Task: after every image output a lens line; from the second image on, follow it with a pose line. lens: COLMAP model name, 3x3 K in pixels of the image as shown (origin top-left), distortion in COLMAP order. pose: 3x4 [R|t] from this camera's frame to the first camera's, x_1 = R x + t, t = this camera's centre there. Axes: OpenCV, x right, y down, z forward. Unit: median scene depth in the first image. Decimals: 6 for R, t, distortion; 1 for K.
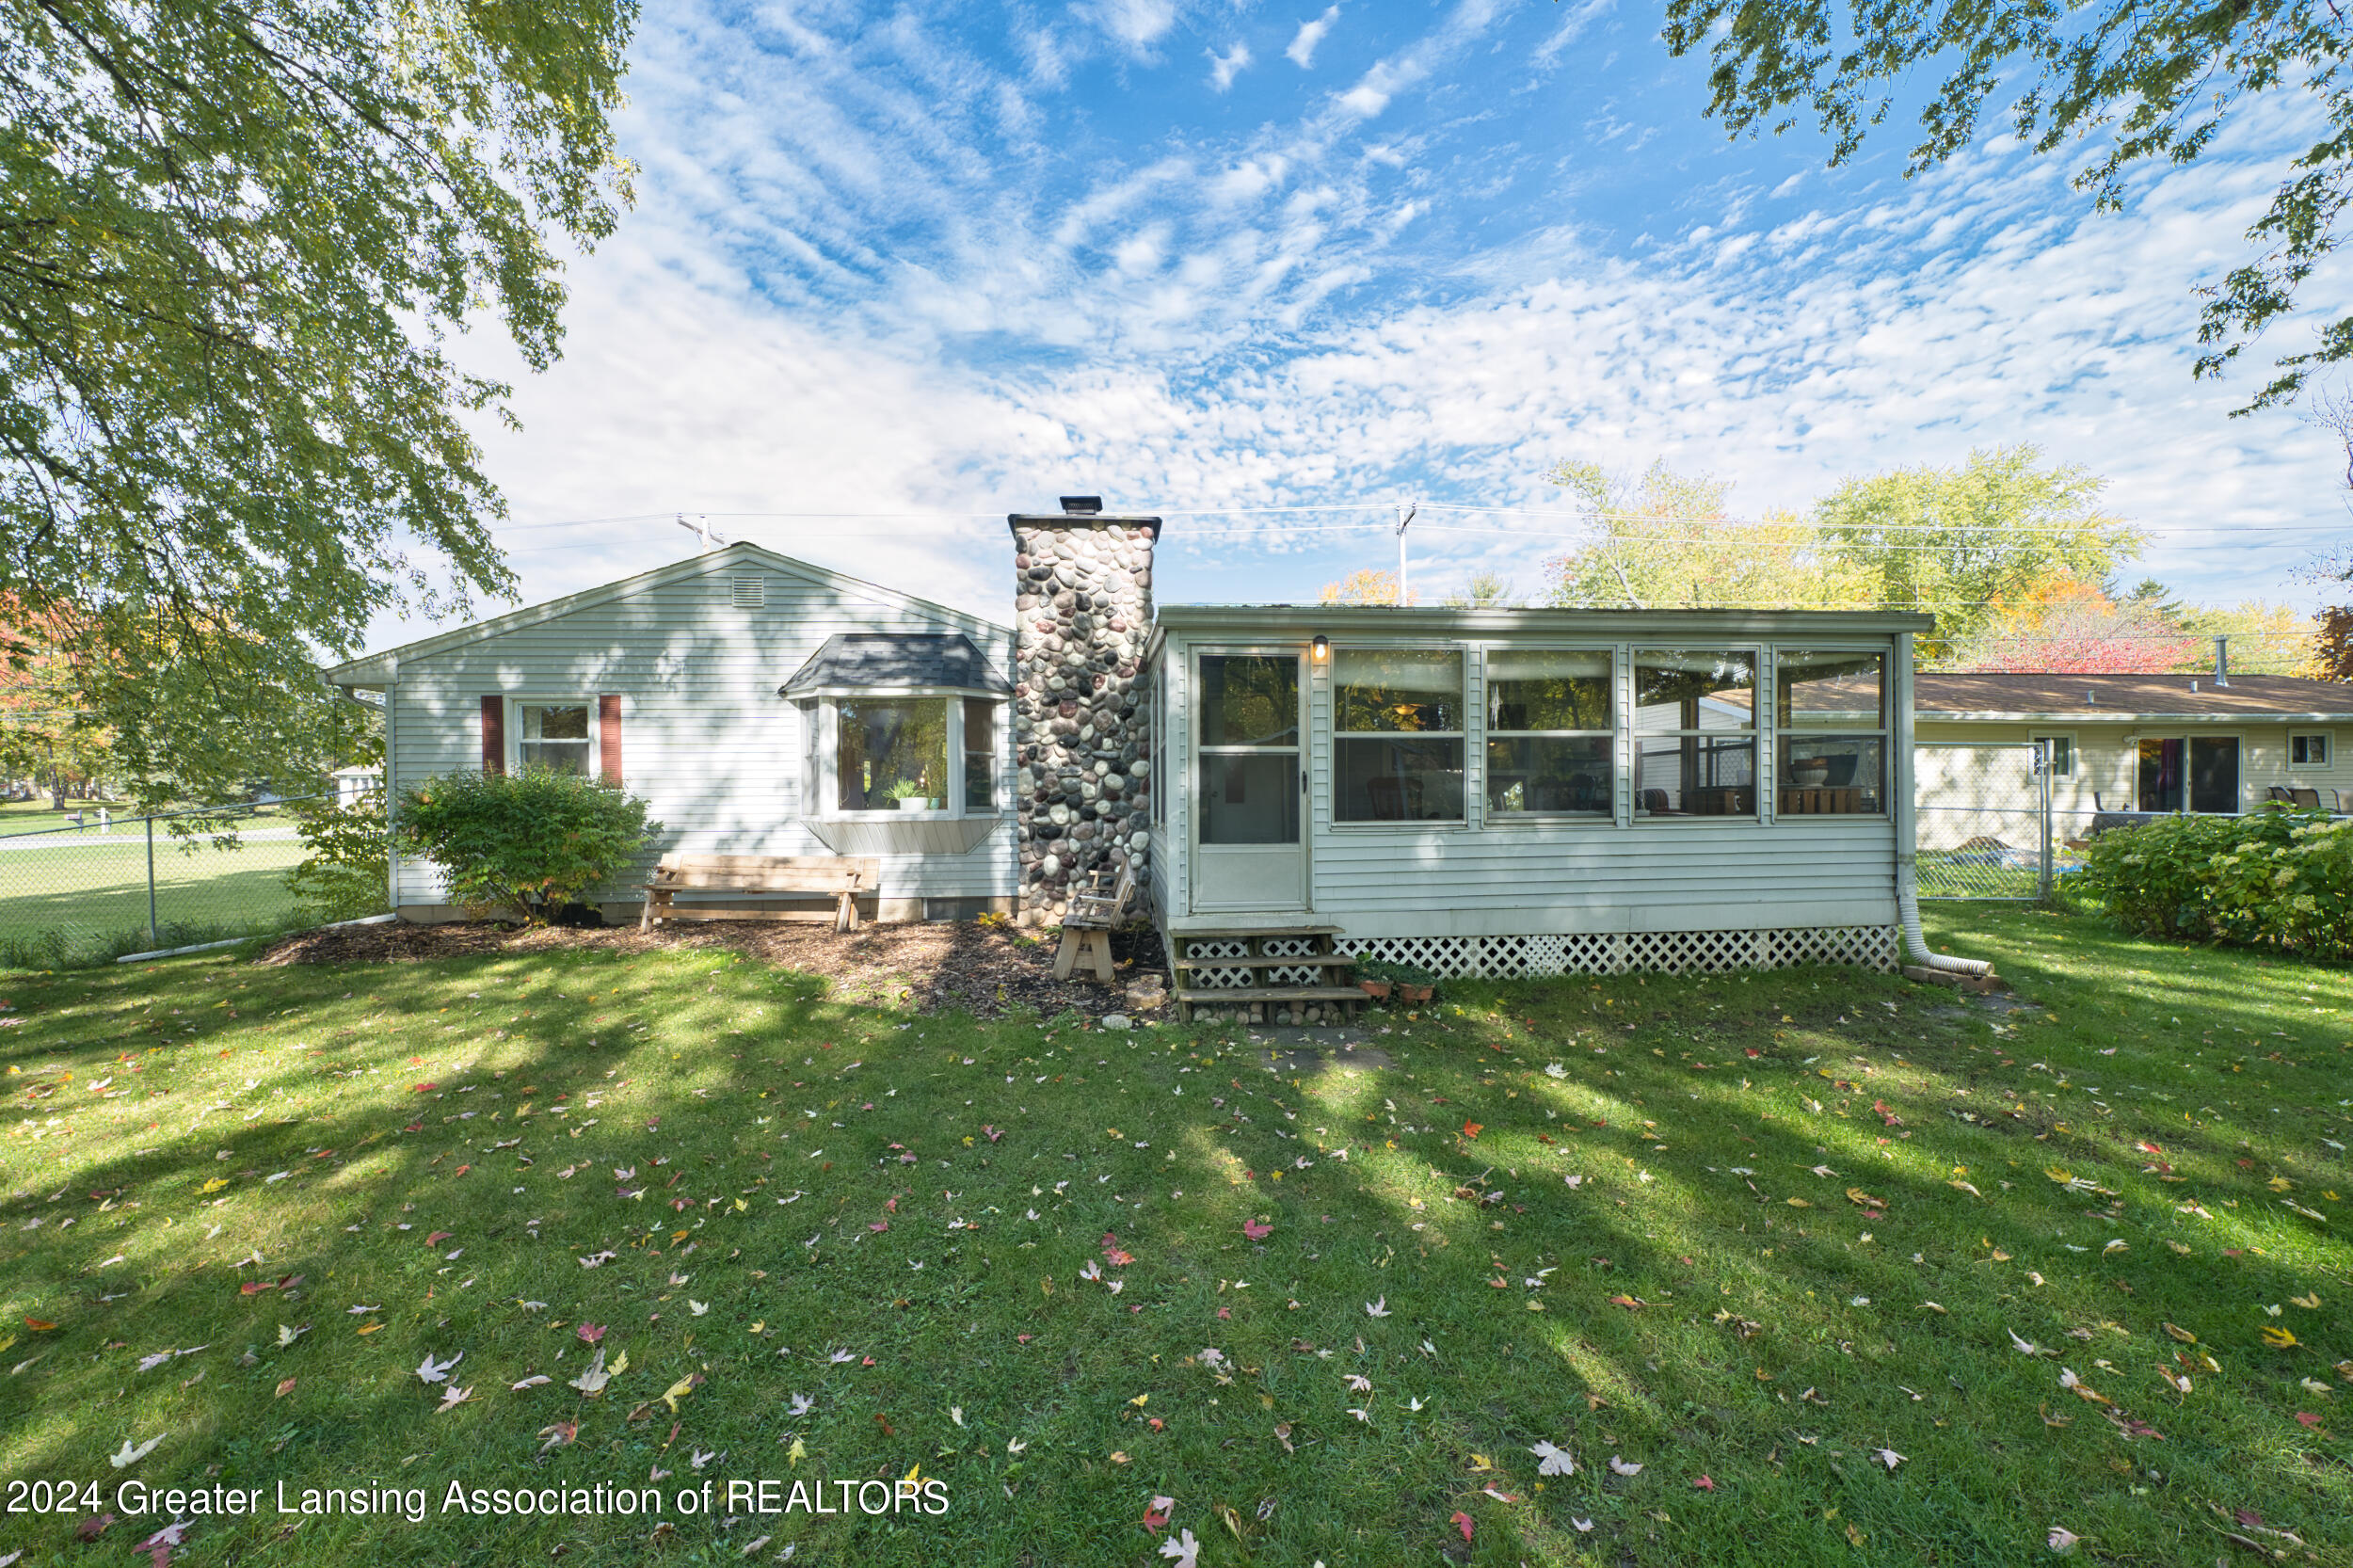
lens RADIAL K [[836.8, 0, 1176.5], [0, 836.8, 784.0], [0, 0, 1]] dist [-0.000202, -0.000024]
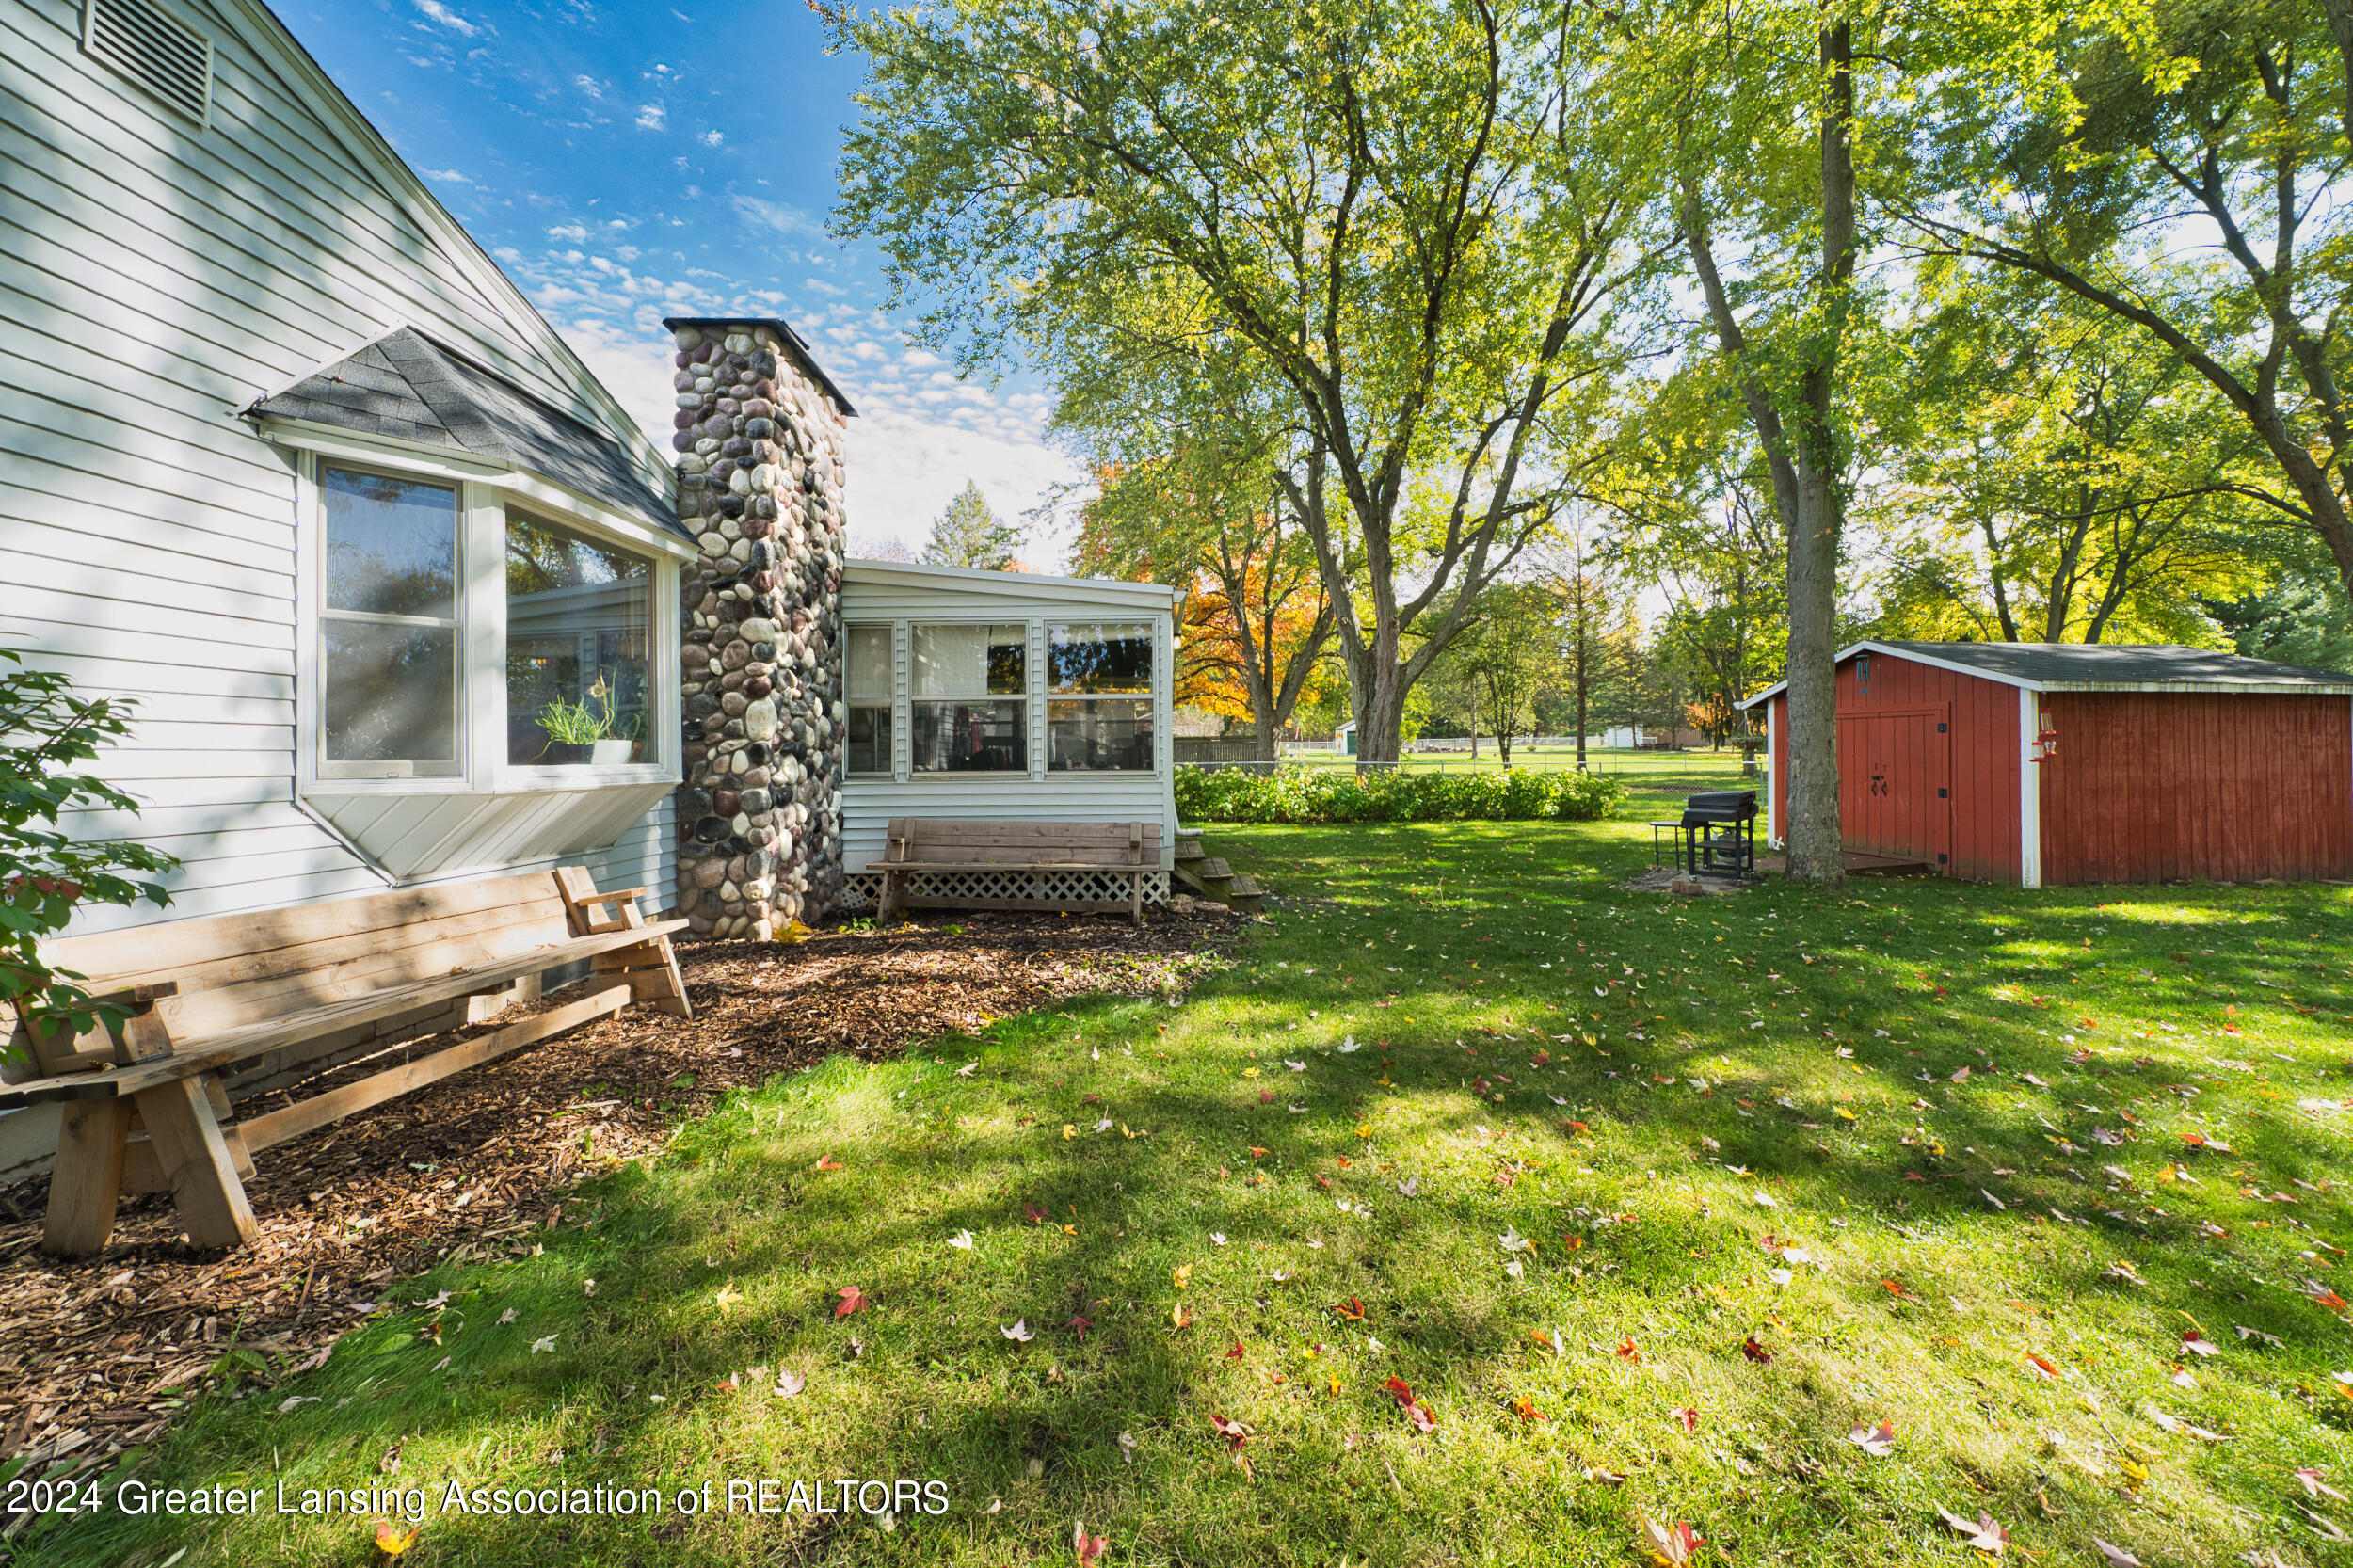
lens RADIAL K [[823.7, 0, 1174.6], [0, 823.7, 754.4], [0, 0, 1]] dist [-0.000114, -0.000034]
pose [[0.076666, 0.009656, 0.997010, -0.798955], [-0.000577, 0.999953, -0.009640, 0.030233], [-0.997057, 0.000164, 0.076668, 0.625544]]
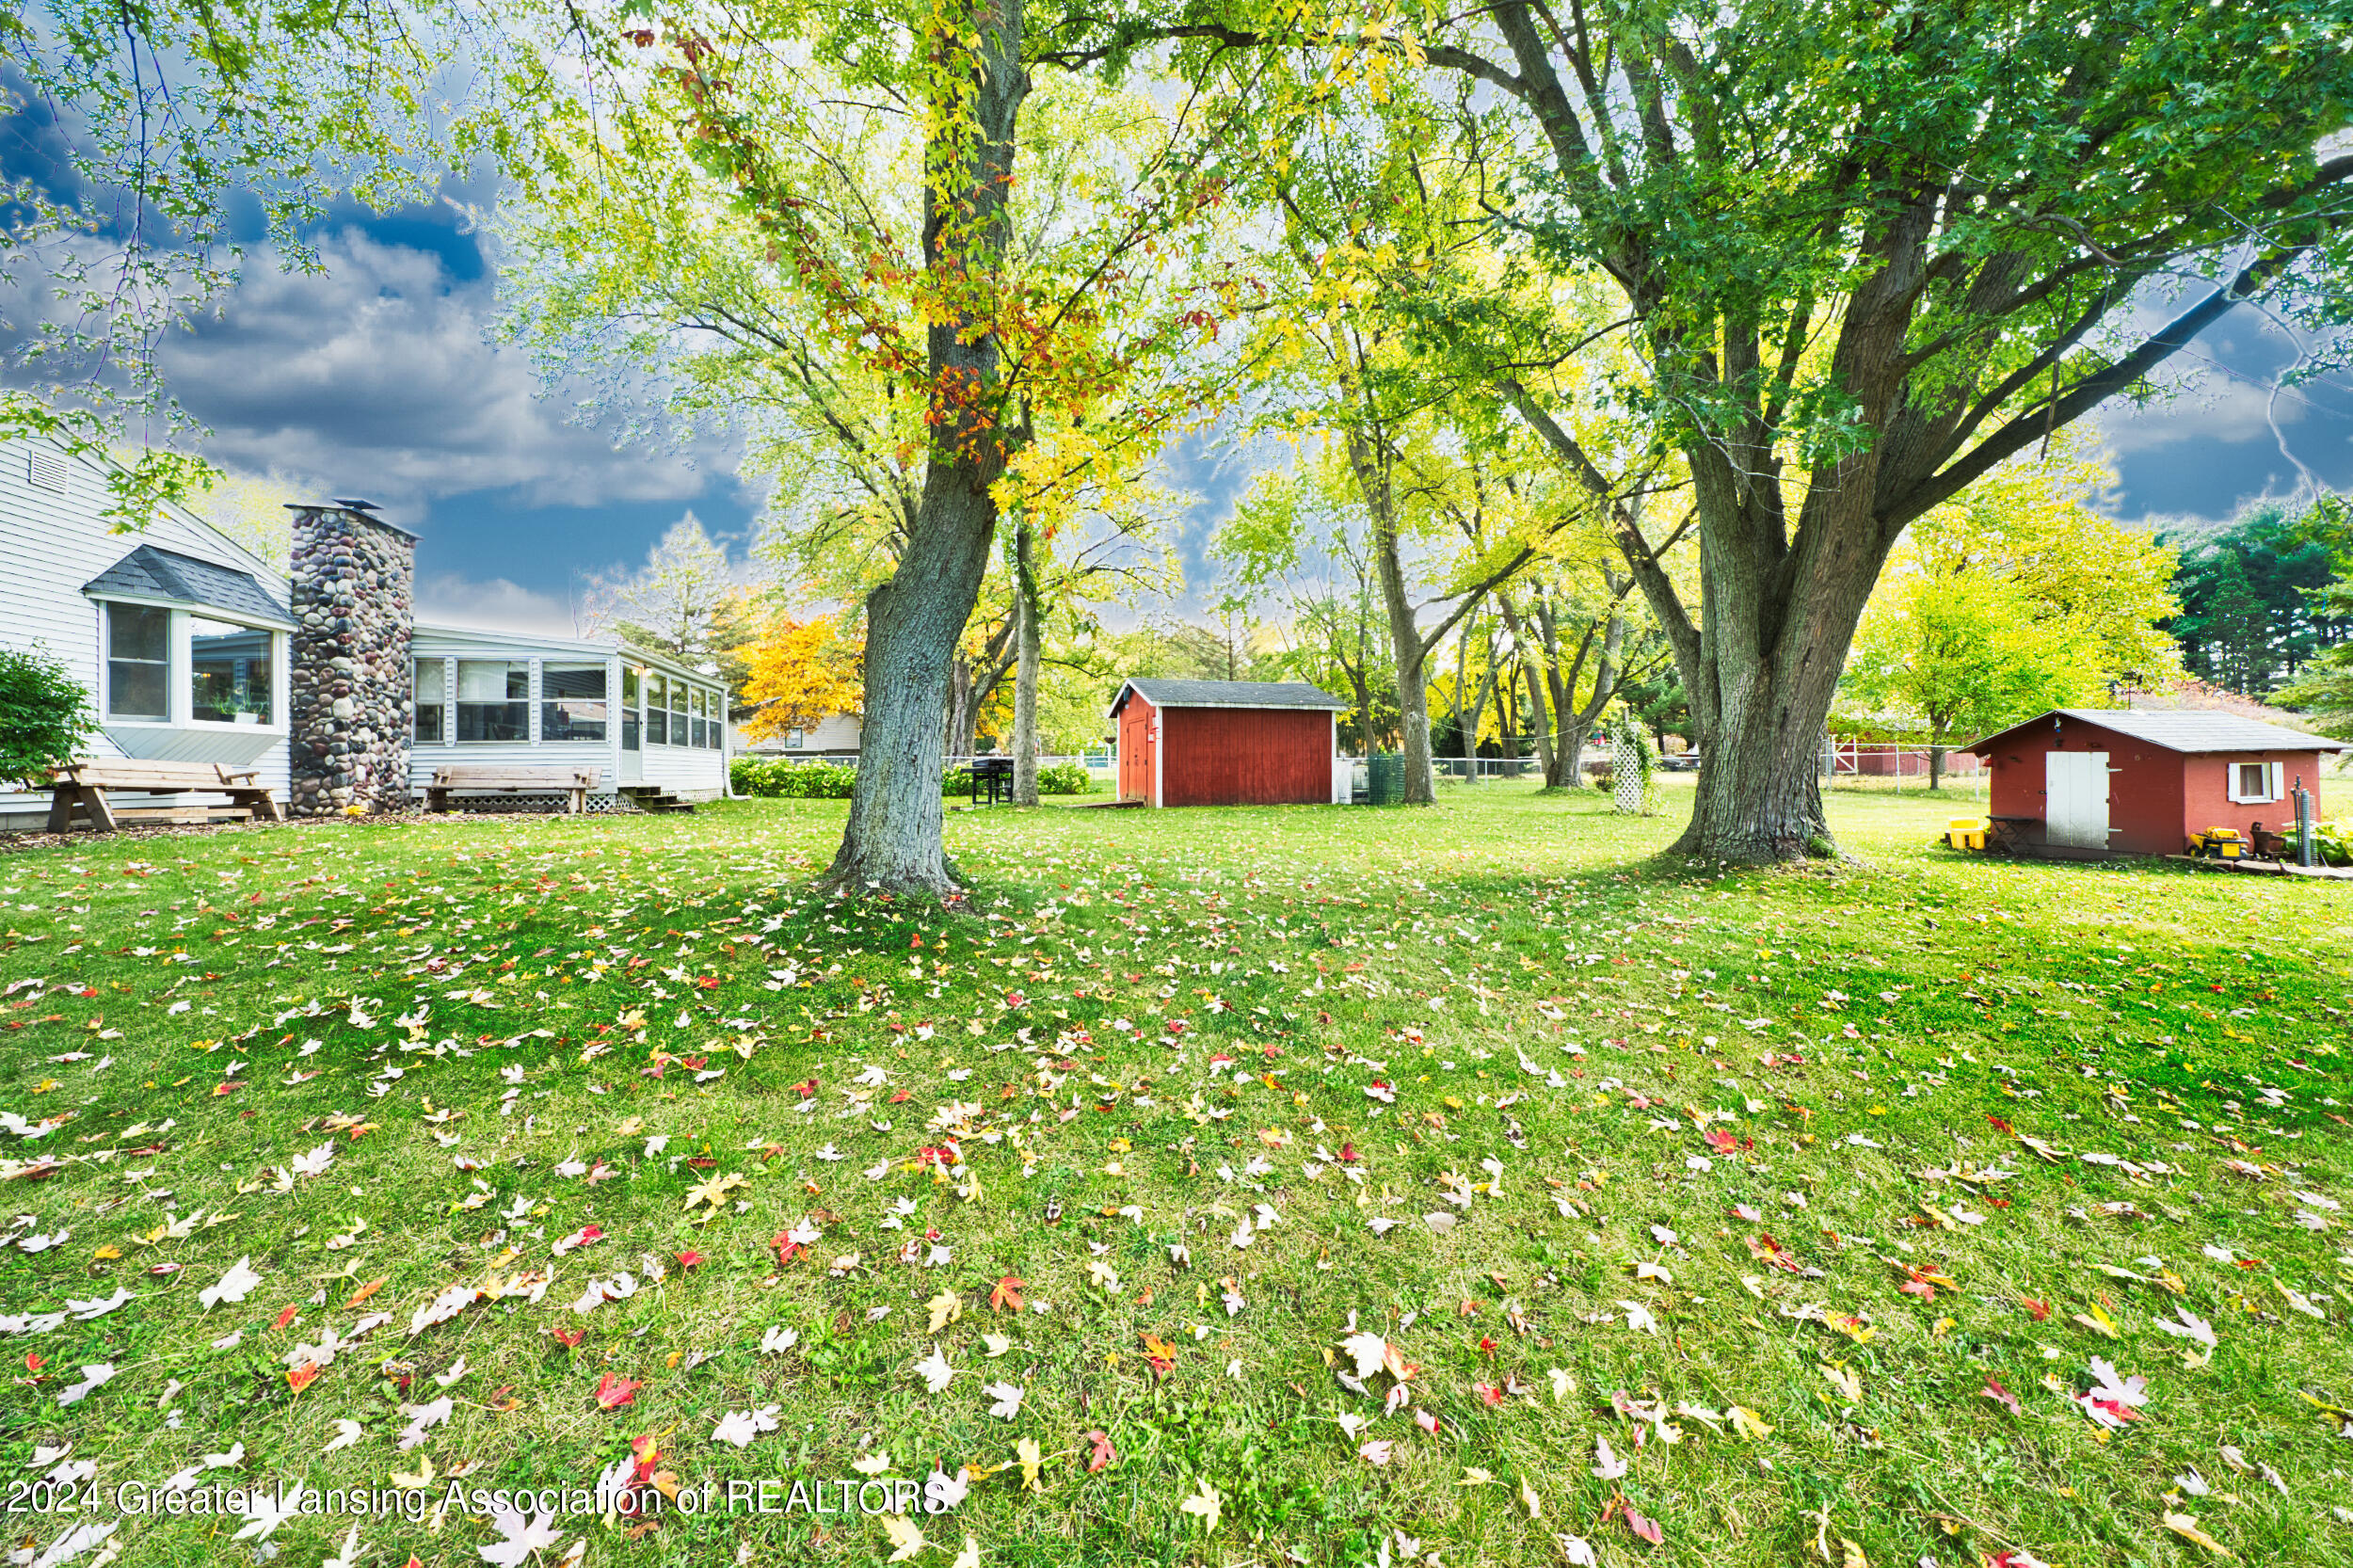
lens RADIAL K [[821.2, 0, 1170.6], [0, 821.2, 770.0], [0, 0, 1]] dist [-0.000182, 0.000067]
pose [[-0.131846, 0.020986, 0.991048, -1.616676], [0.010177, 0.999752, -0.019817, 0.132289], [-0.991218, 0.007473, -0.132027, -0.111800]]
